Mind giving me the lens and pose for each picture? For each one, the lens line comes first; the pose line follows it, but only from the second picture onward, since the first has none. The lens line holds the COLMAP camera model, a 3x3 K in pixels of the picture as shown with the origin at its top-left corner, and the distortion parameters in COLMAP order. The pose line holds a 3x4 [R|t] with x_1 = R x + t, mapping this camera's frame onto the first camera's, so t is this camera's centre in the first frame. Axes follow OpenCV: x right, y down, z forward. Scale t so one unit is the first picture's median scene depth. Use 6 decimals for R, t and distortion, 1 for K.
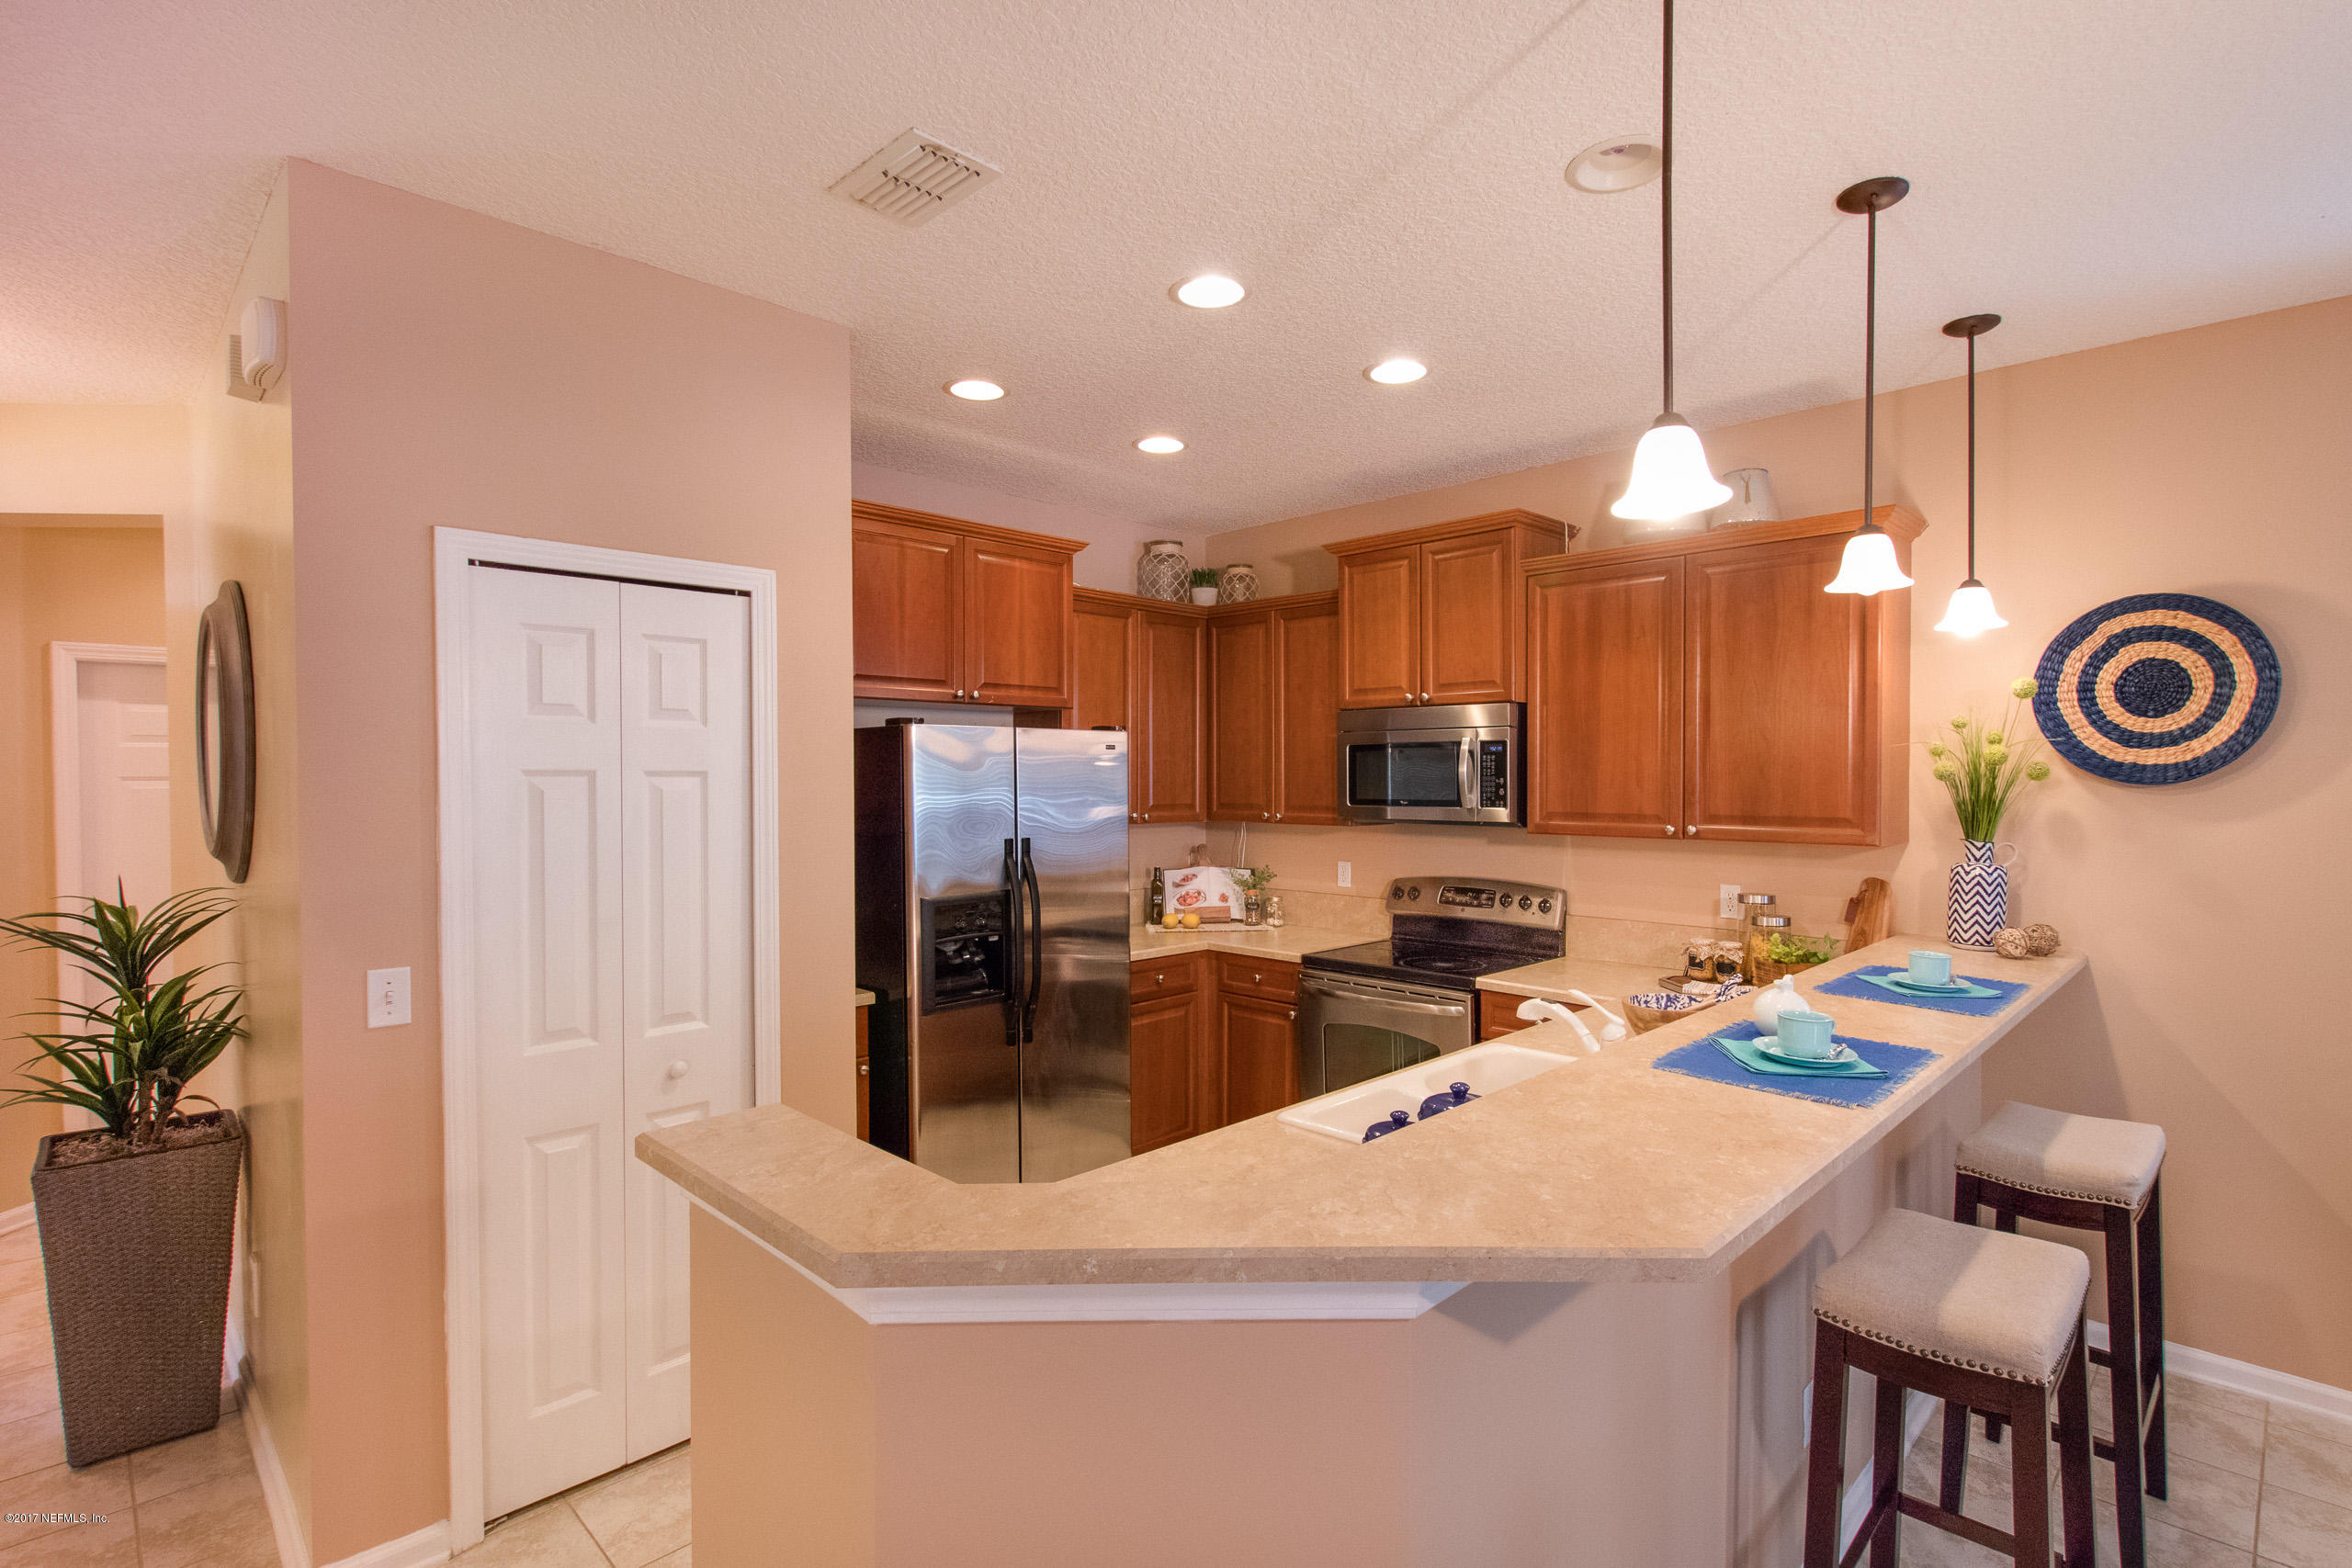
lens RADIAL K [[1111.1, 0, 1176.8], [0, 1111.1, 805.2], [0, 0, 1]] dist [0.000489, -0.000292]
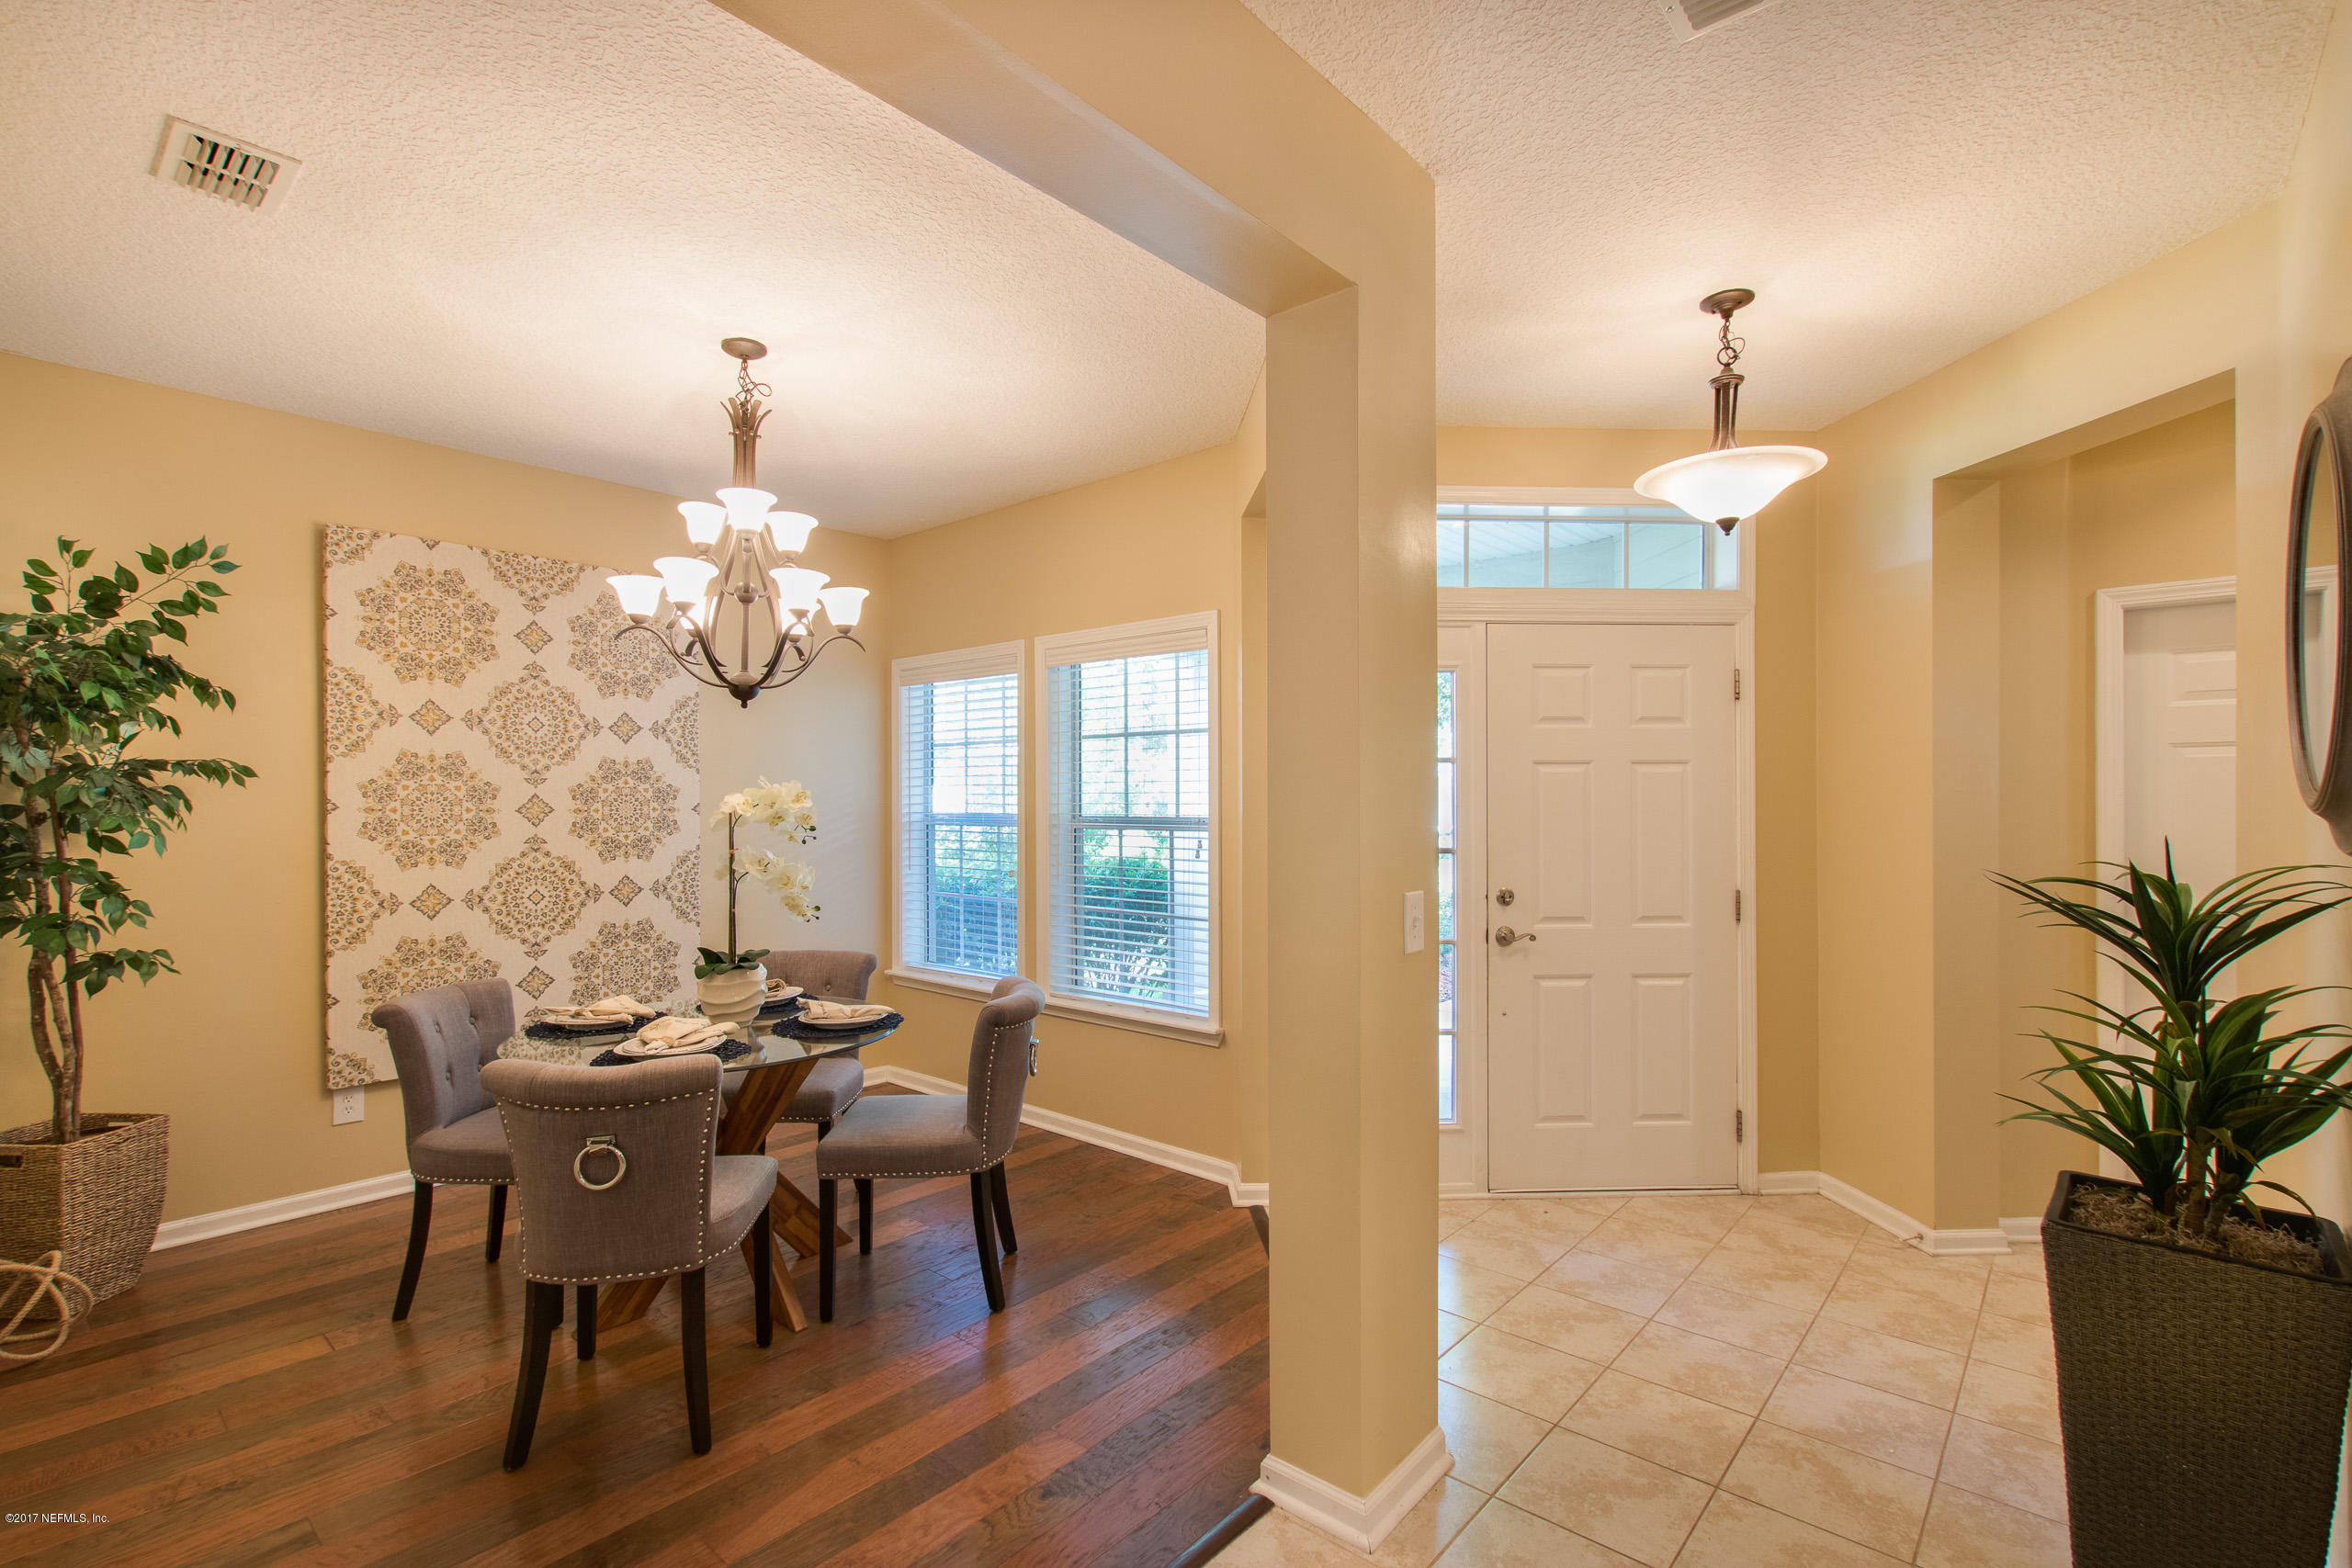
lens RADIAL K [[1075.4, 0, 1179.3], [0, 1075.4, 793.3], [0, 0, 1]] dist [0.001736, 0.000605]
pose [[0.065476, -0.011325, -0.997790, -0.307366], [-0.032996, 0.999364, -0.013508, 0.065210], [0.997308, 0.033808, 0.065060, 0.327183]]
